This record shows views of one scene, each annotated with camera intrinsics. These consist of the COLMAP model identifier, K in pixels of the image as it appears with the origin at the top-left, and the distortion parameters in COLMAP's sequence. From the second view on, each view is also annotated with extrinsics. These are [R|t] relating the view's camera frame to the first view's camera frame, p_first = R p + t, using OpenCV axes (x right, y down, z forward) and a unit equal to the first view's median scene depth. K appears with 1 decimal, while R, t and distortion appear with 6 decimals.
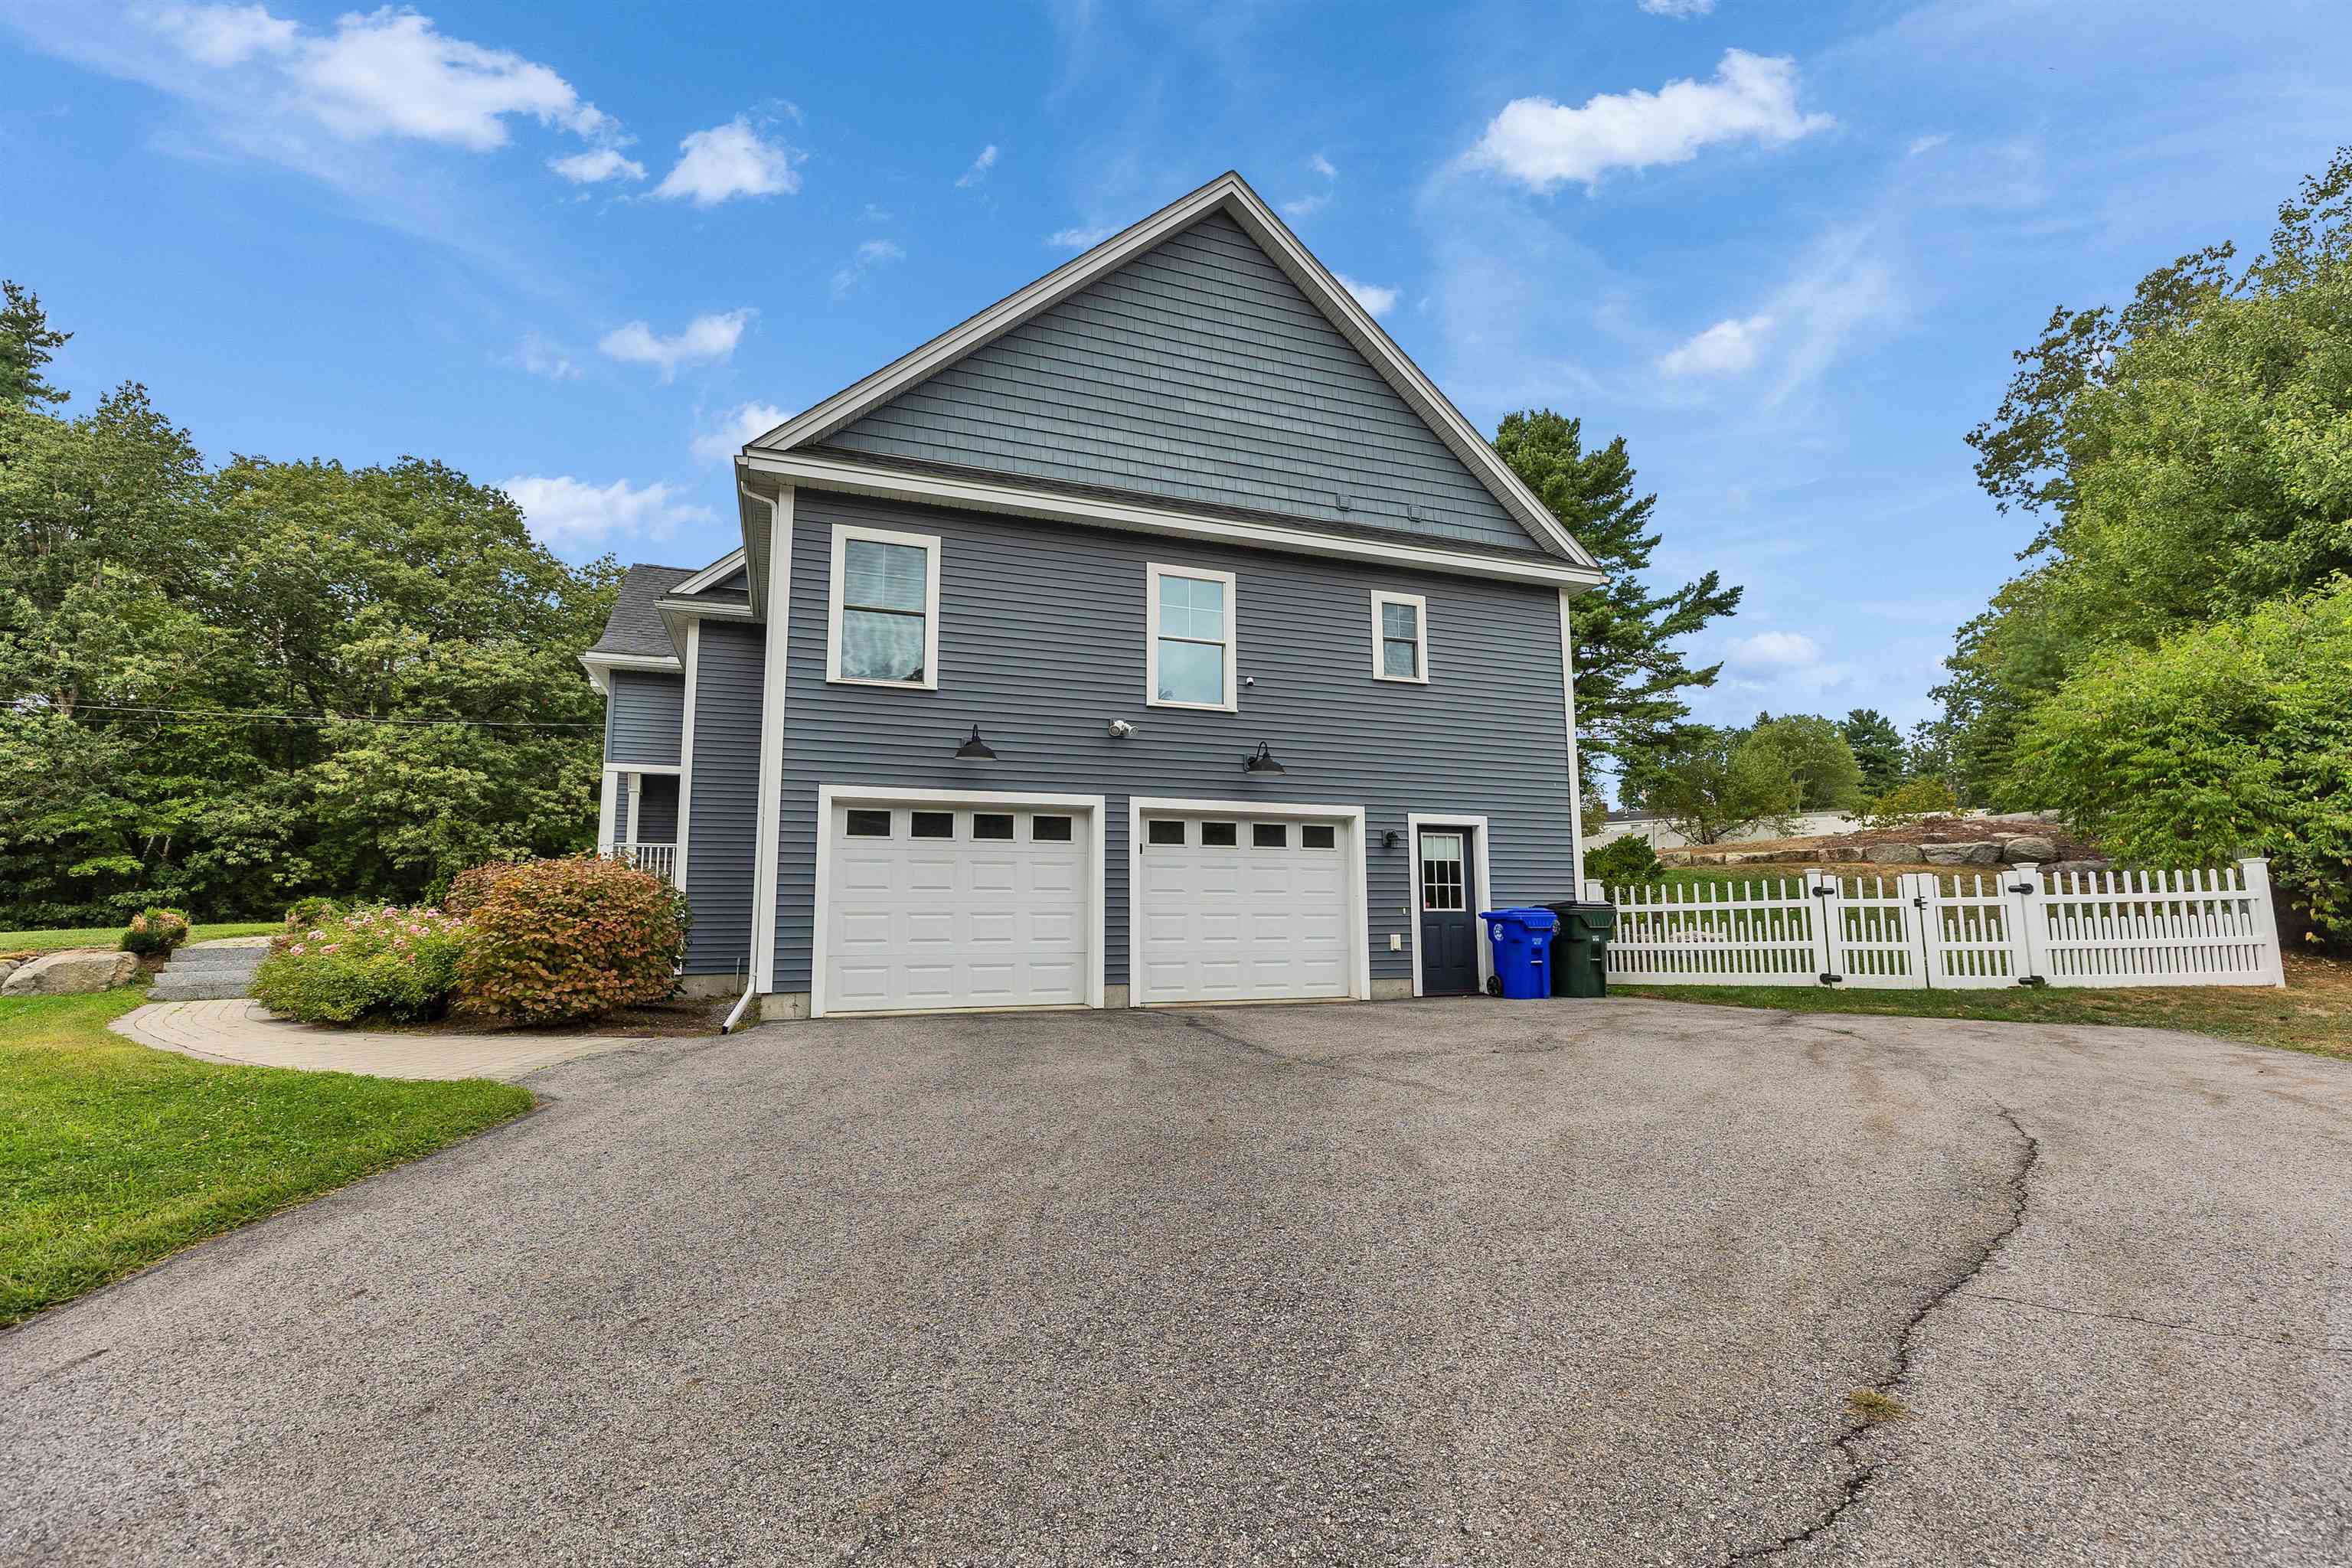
lens RADIAL K [[1067.2, 0, 1176.0], [0, 1067.2, 784.0], [0, 0, 1]] dist [-0.001856, -0.000361]
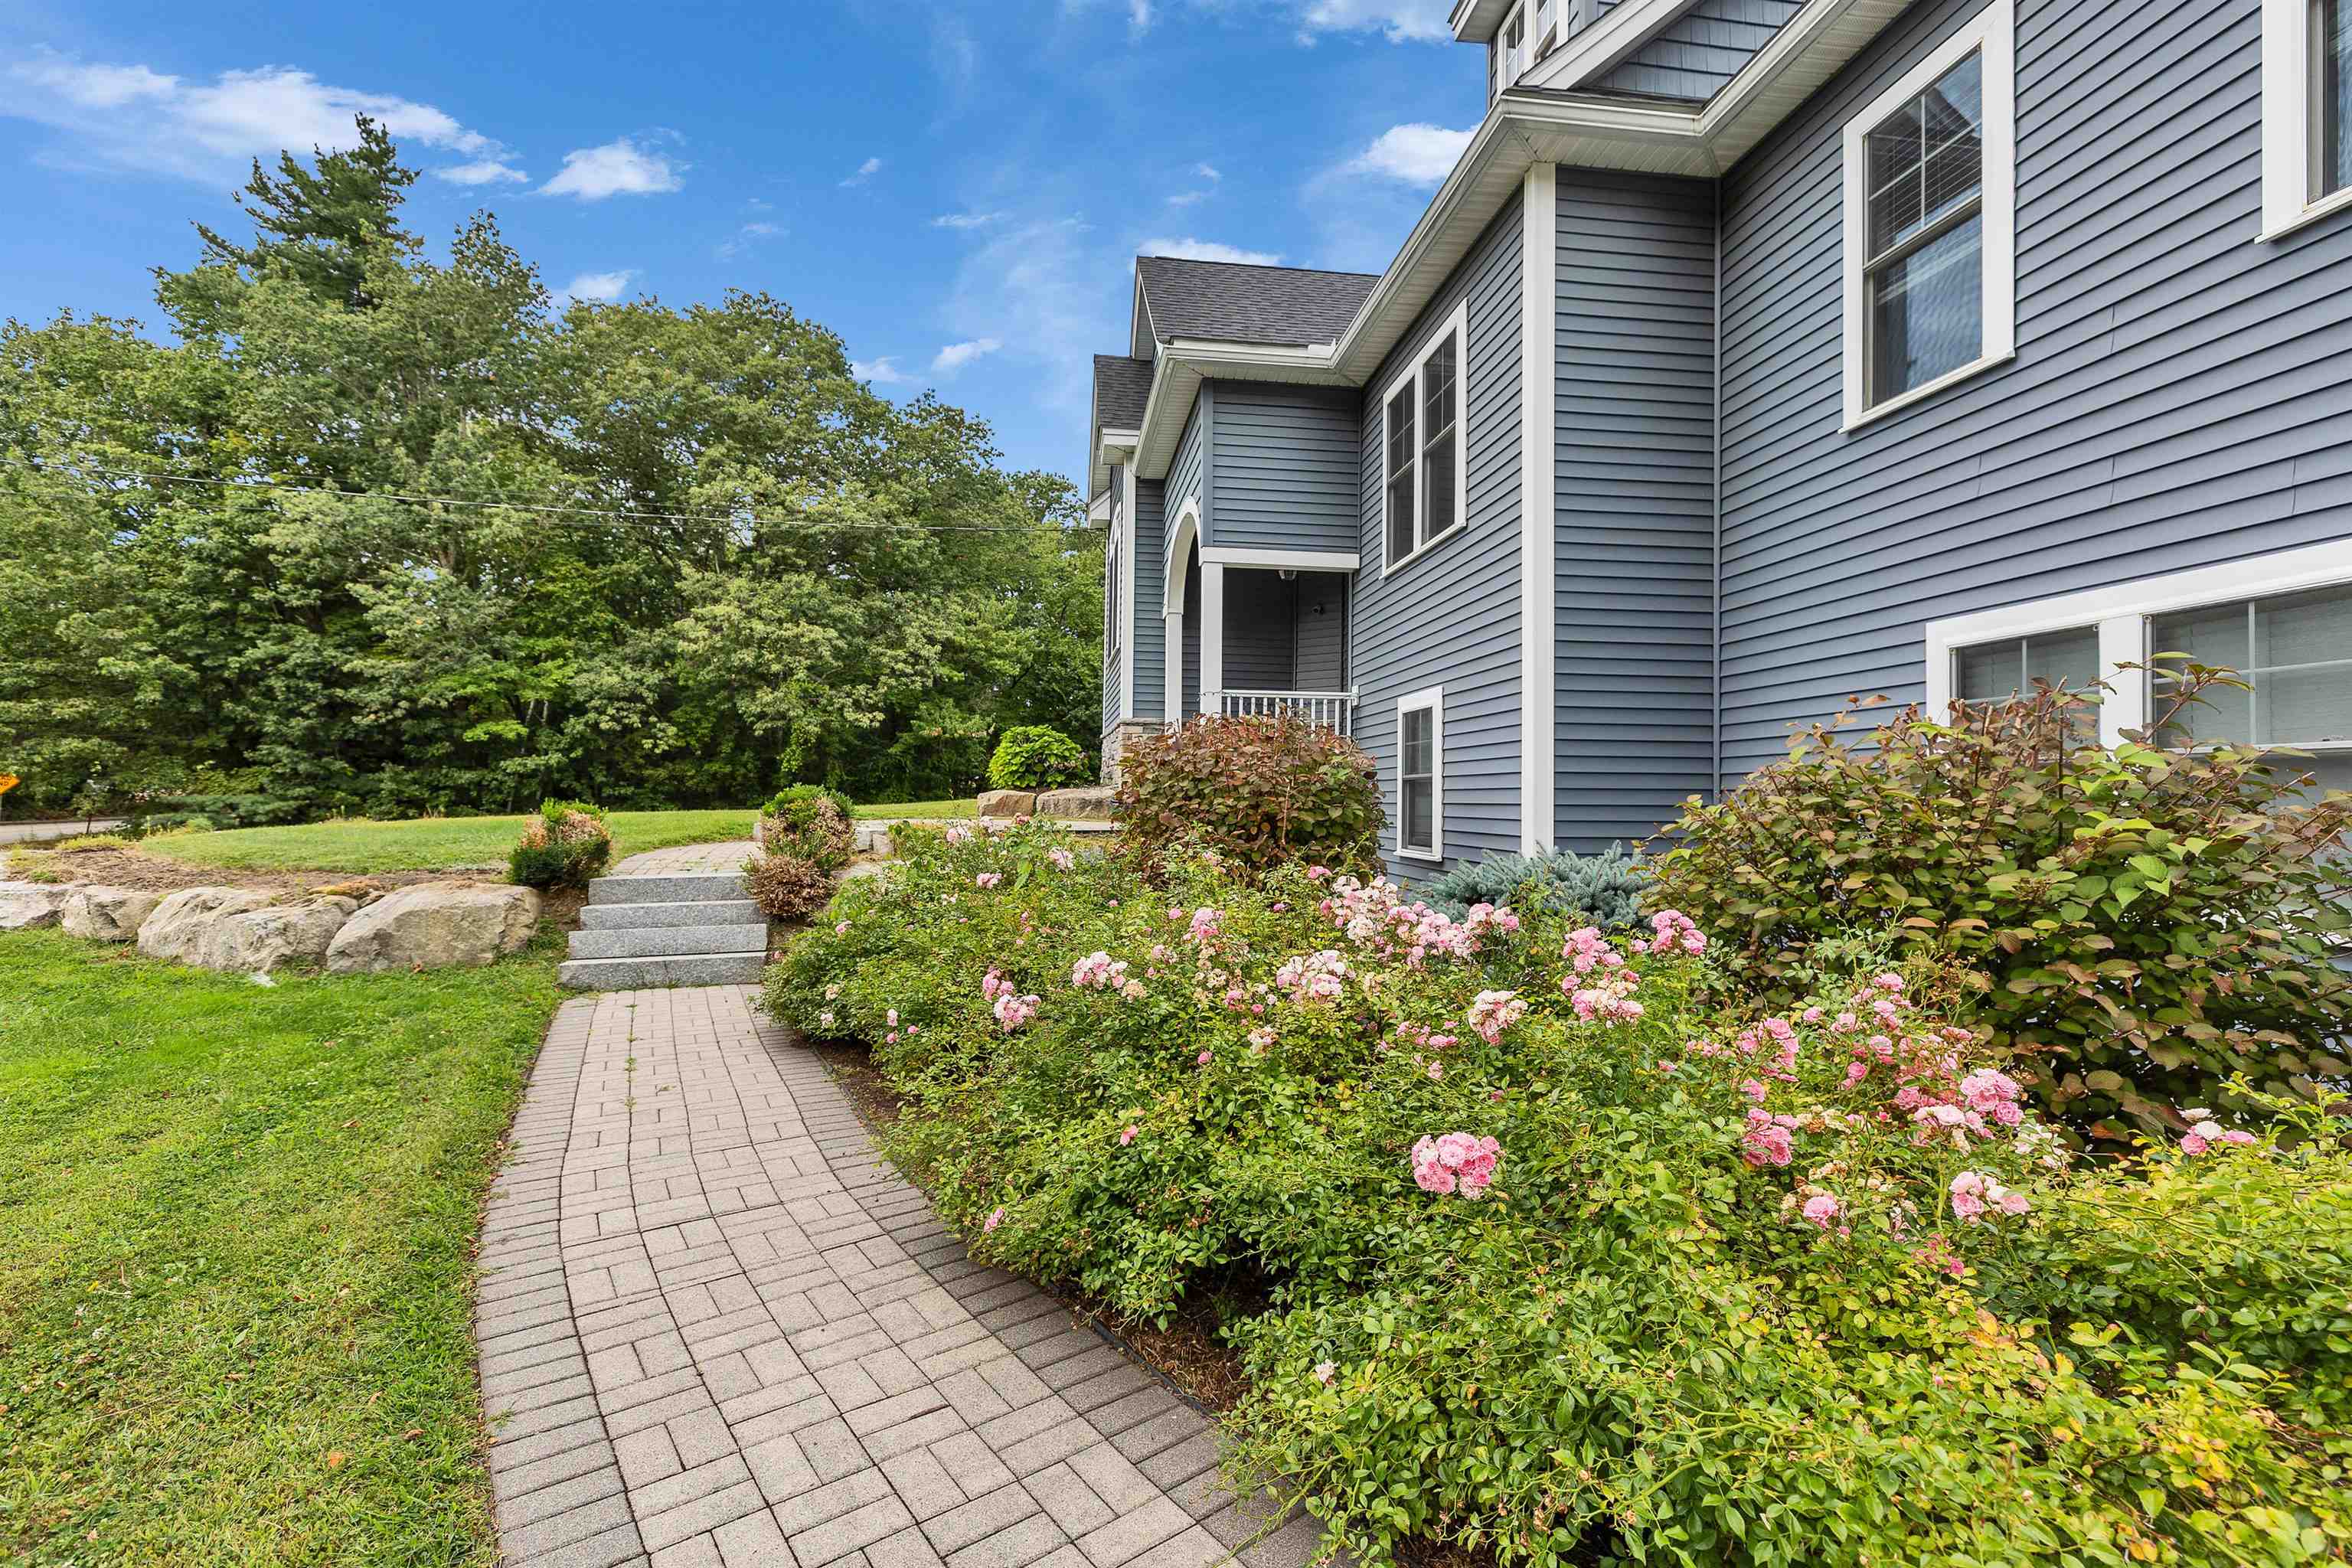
lens RADIAL K [[1080.2, 0, 1176.0], [0, 1080.2, 784.0], [0, 0, 1]] dist [-0.001751, -0.008913]
pose [[0.974429, 0.015813, -0.224137, -0.169101], [0.011261, 0.992830, 0.119005, 0.014450], [0.224411, -0.118486, 0.967265, 0.173004]]
